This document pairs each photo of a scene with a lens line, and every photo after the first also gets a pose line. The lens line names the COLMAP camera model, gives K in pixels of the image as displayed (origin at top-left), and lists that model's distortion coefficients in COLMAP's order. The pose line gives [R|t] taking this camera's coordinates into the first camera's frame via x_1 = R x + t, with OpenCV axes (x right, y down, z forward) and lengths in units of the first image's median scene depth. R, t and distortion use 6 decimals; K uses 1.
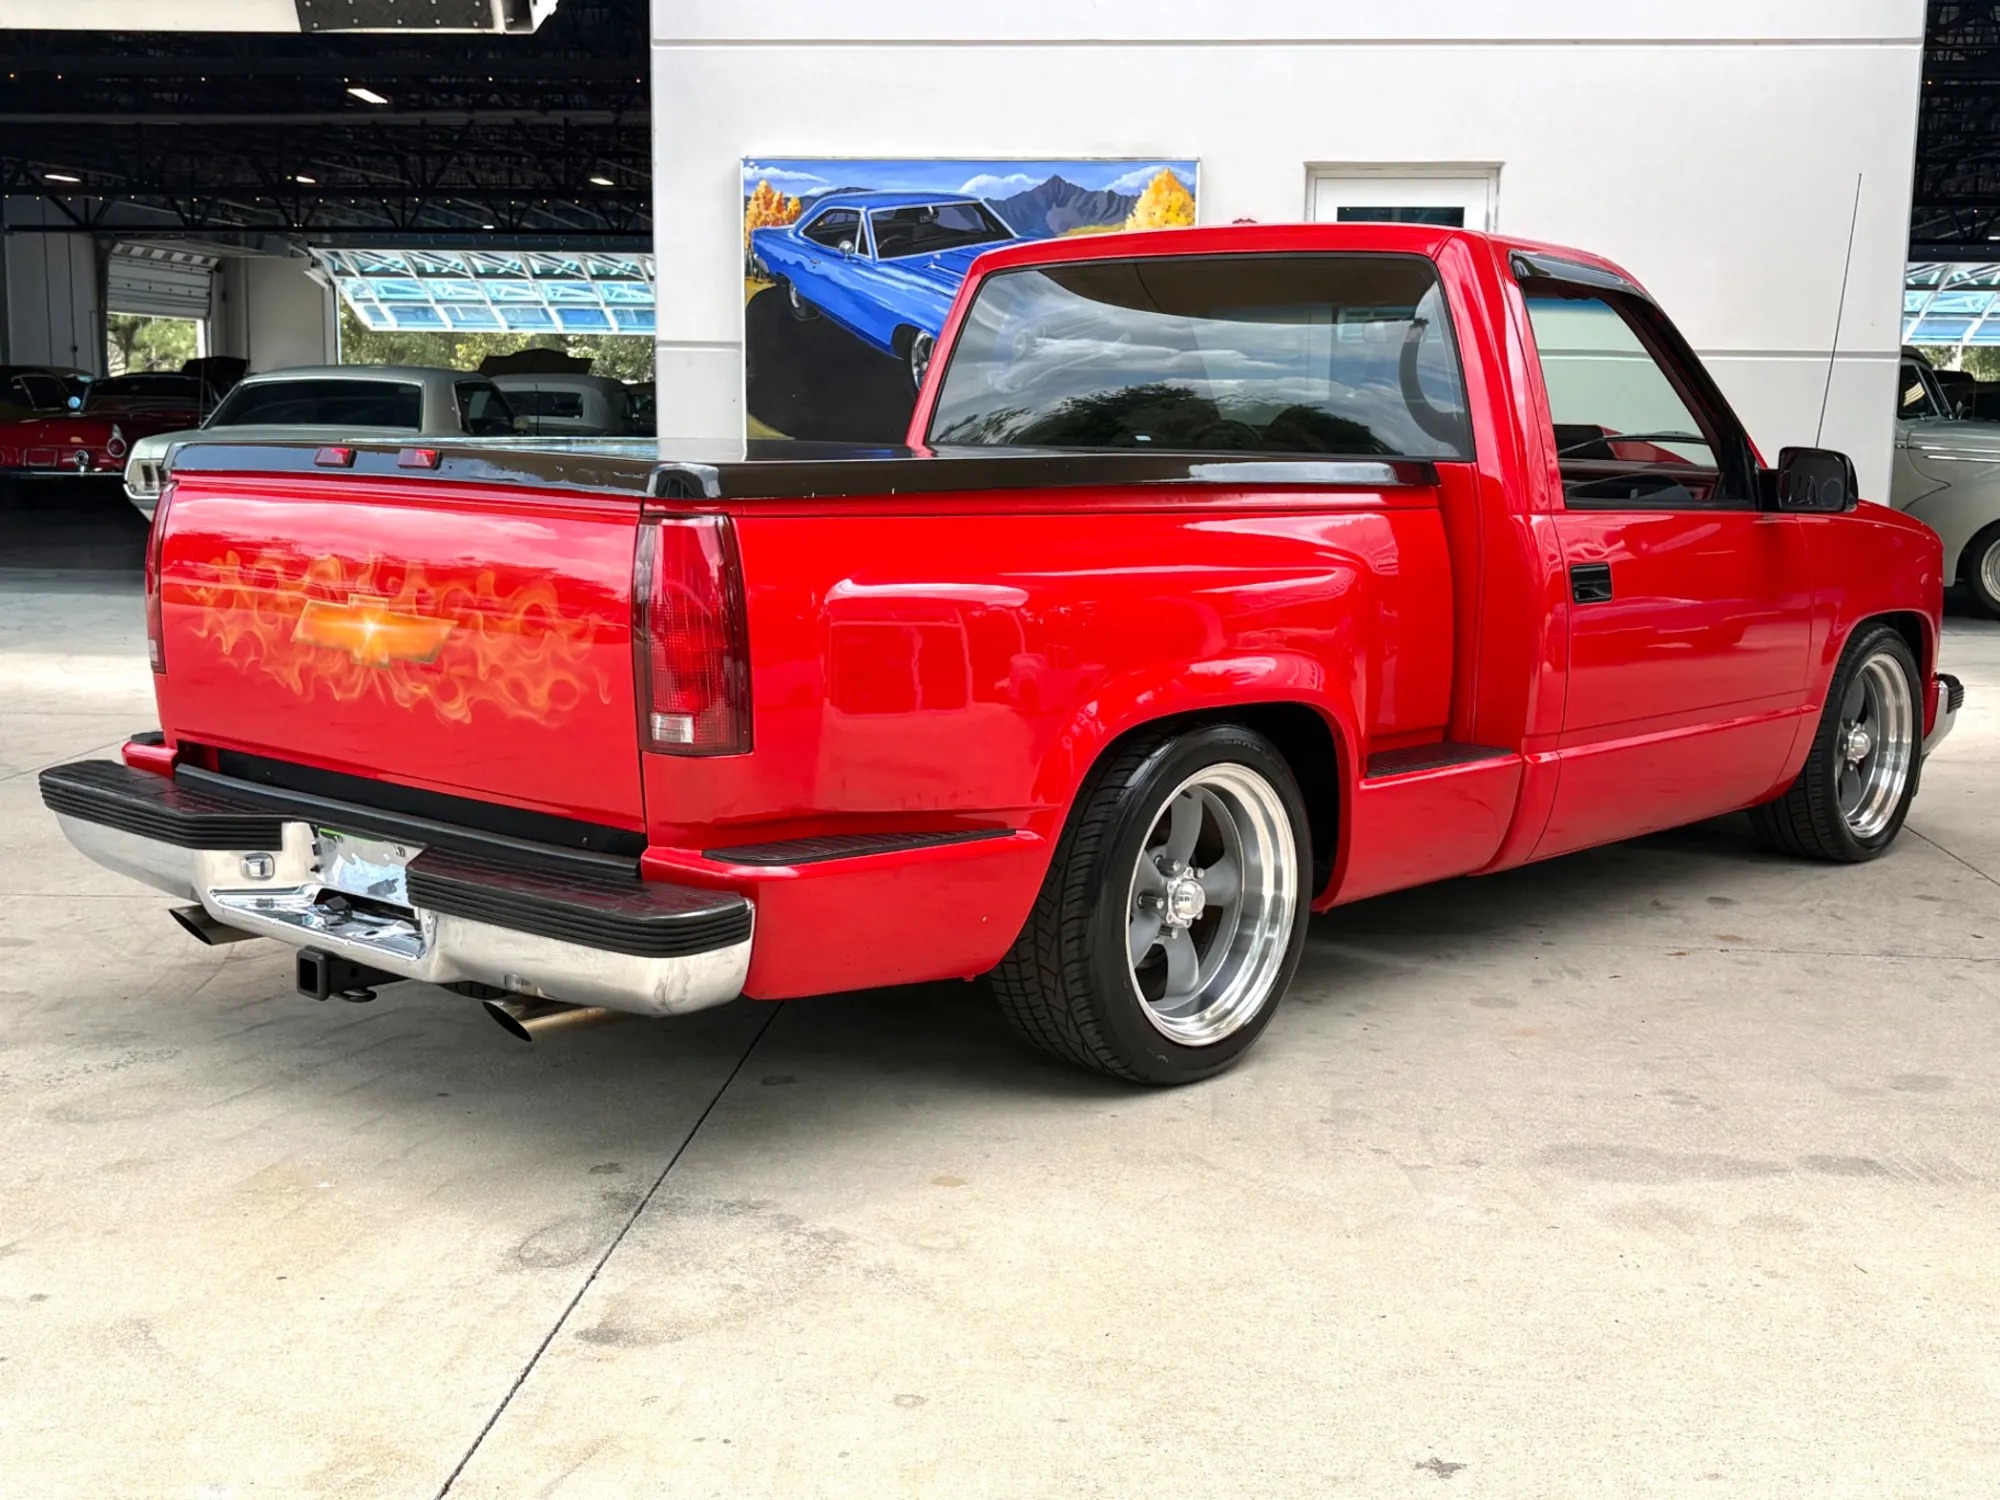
lens RADIAL K [[2444.2, 0, 1000.0], [0, 2444.2, 750.0], [0, 0, 1]] dist [0.020665, -0.040712]
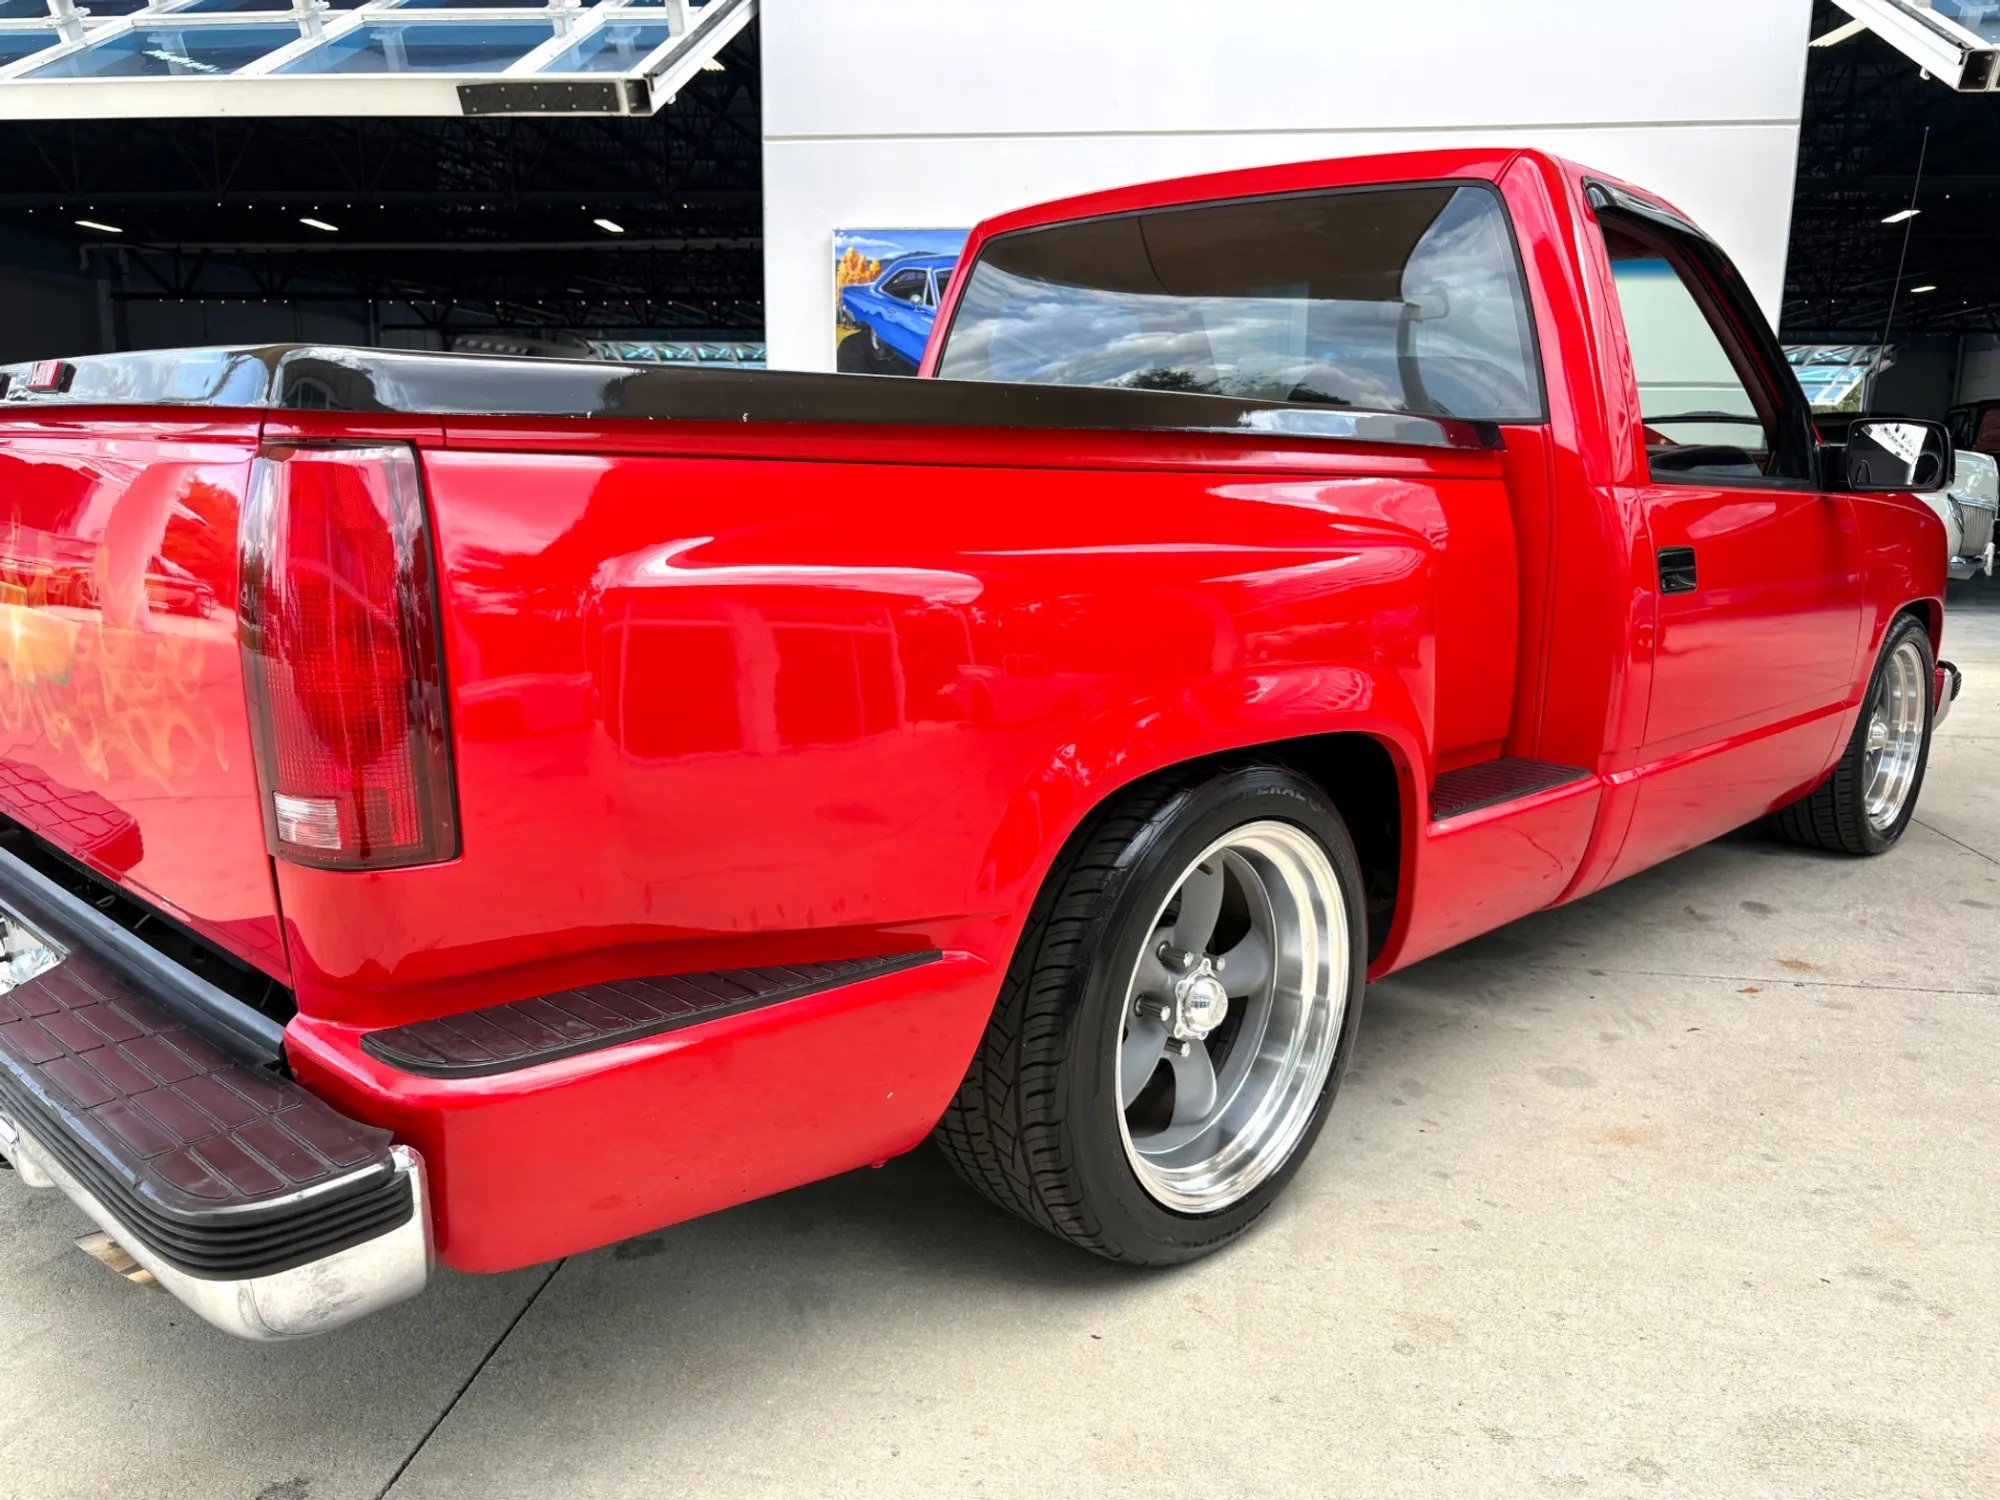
lens RADIAL K [[1628.5, 0, 1000.0], [0, 1628.5, 750.0], [0, 0, 1]] dist [-0.002681, 0.000371]
pose [[0.999409, 0.006182, -0.033813, 0.027327], [-0.004749, 0.999093, 0.042316, -0.029475], [0.034044, -0.042131, 0.998532, 0.439778]]
